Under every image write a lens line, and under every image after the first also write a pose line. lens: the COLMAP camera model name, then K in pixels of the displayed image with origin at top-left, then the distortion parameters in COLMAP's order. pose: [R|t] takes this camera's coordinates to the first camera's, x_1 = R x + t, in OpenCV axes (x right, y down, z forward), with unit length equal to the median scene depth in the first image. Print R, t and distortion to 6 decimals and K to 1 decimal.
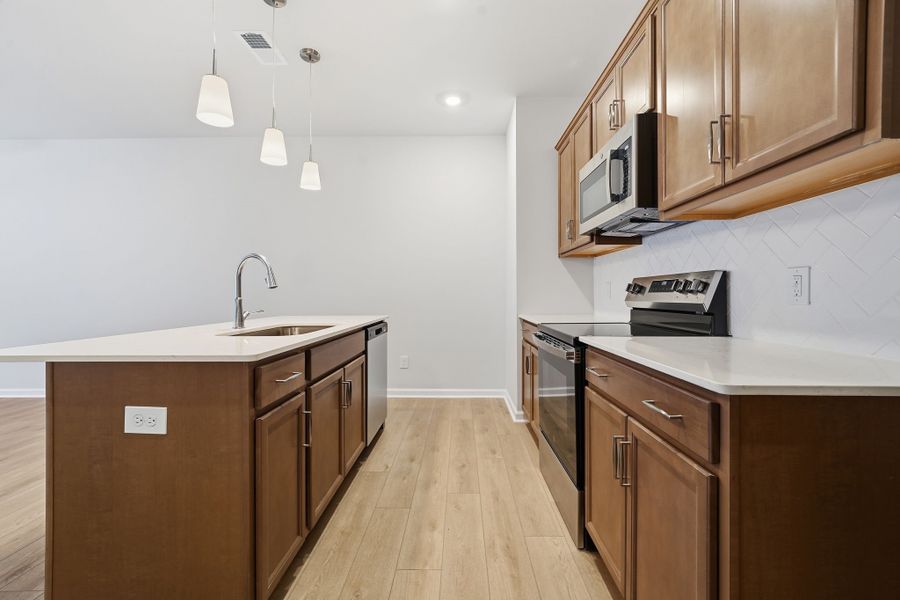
lens RADIAL K [[379.8, 0, 454.5], [0, 379.8, 299.8], [0, 0, 1]] dist [-0.003819, -0.000233]
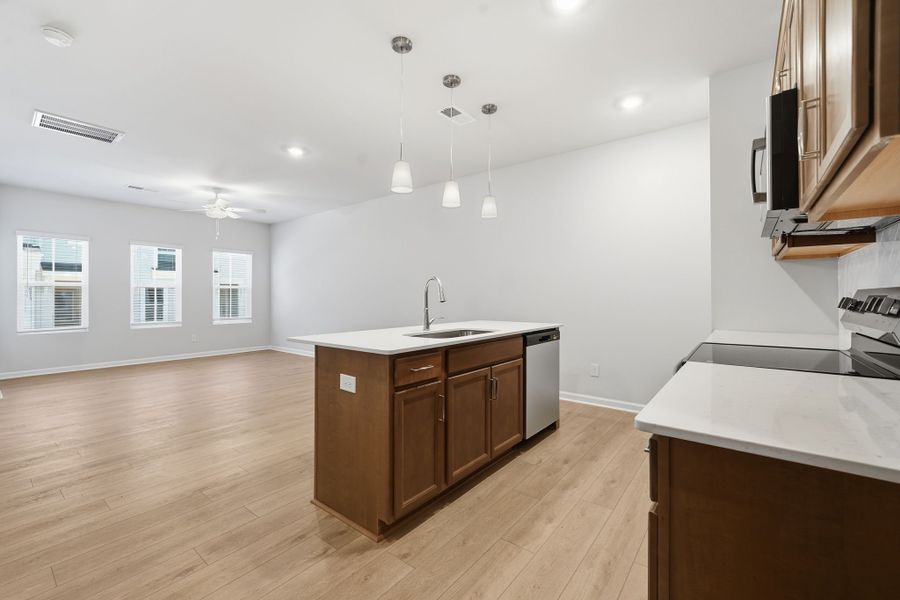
lens RADIAL K [[379.8, 0, 456.2], [0, 379.8, 297.4], [0, 0, 1]] dist [-0.003819, -0.000233]
pose [[0.798111, 0.003706, -0.602500, 0.348182], [-0.008826, 0.999946, -0.005541, -0.037163], [0.602446, 0.009741, 0.798100, -0.045117]]
